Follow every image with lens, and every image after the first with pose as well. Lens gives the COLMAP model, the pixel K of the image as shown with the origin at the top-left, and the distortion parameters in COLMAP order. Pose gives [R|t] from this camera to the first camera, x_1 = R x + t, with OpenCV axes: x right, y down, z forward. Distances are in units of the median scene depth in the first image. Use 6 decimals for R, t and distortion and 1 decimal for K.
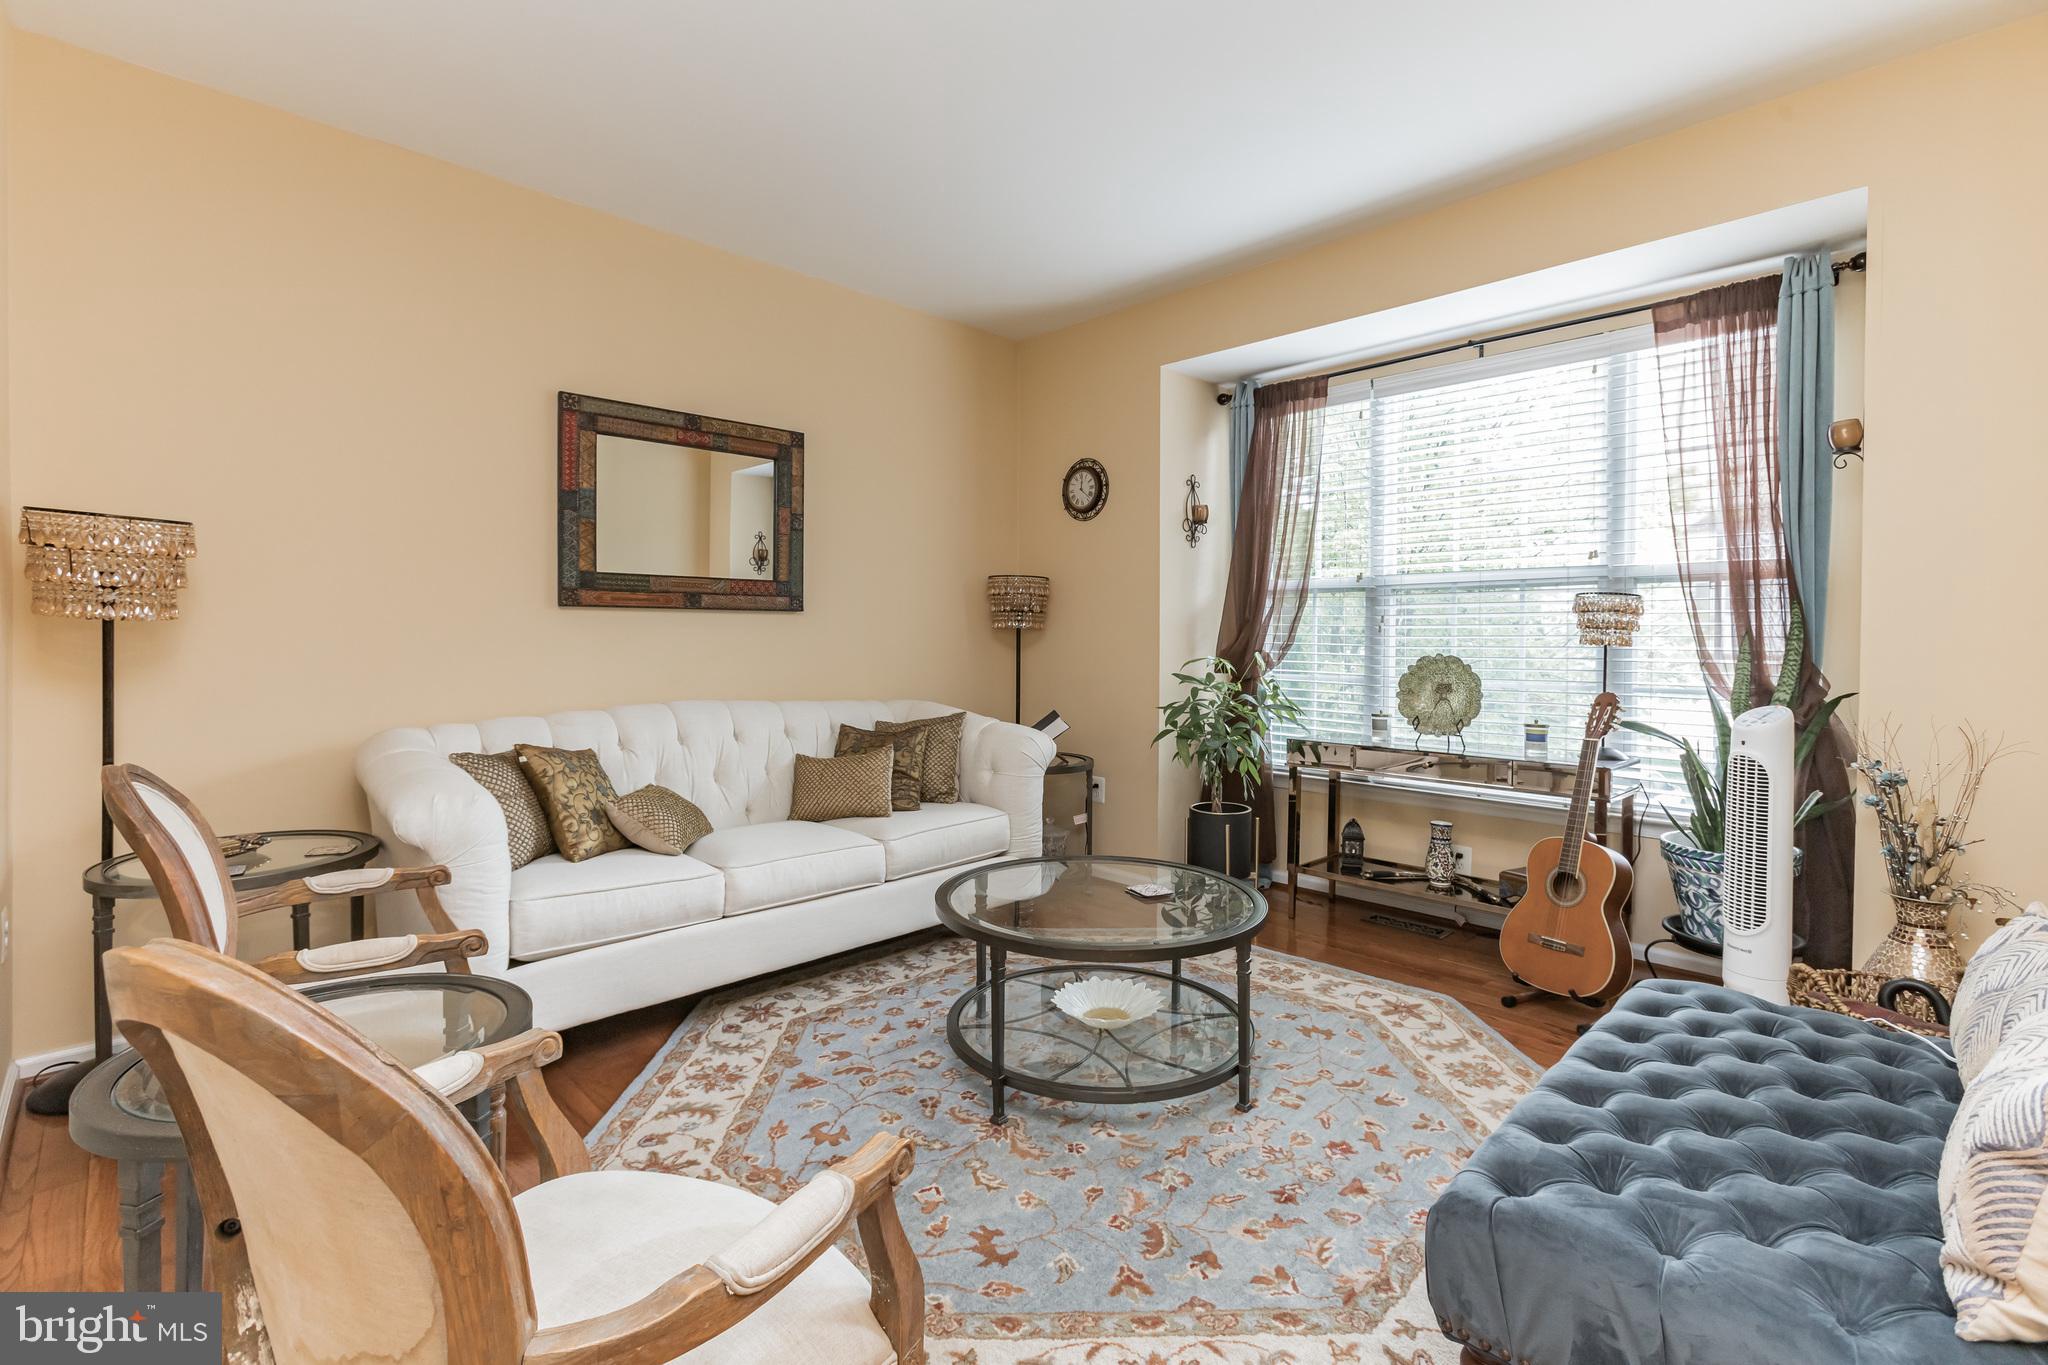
lens RADIAL K [[918.2, 0, 1035.2], [0, 918.2, 690.5], [0, 0, 1]] dist [-0.034253, 0.031946]
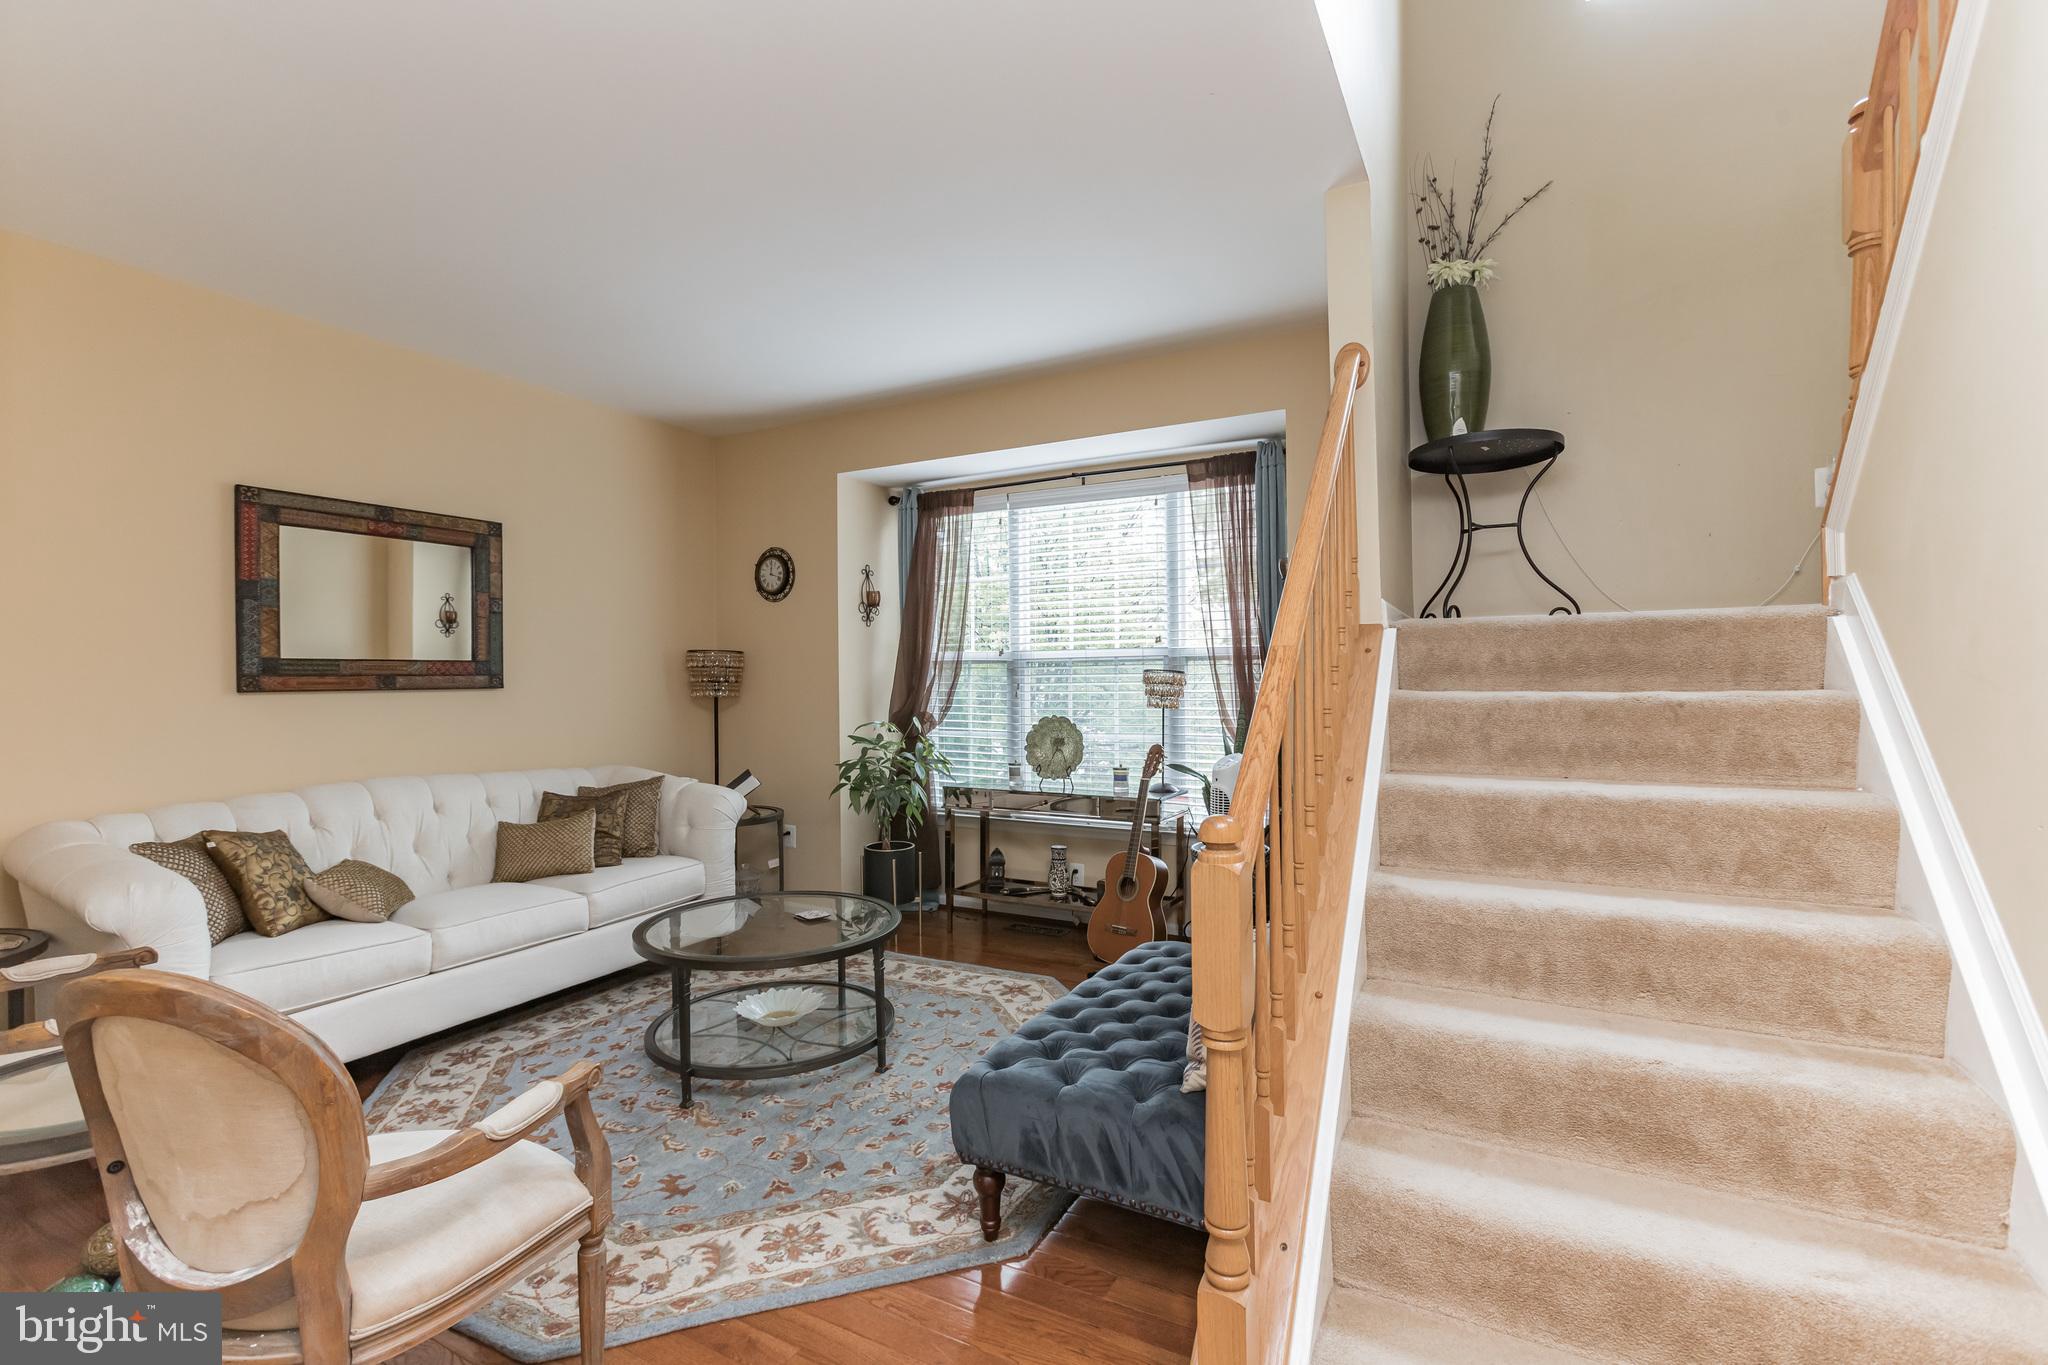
lens RADIAL K [[918.2, 0, 1035.2], [0, 918.2, 690.5], [0, 0, 1]] dist [-0.034253, 0.031946]
pose [[0.957623, -0.019110, 0.287389, 0.048594], [0.031069, 0.998828, -0.037109, -0.030218], [-0.286343, 0.044465, 0.957095, -0.259820]]
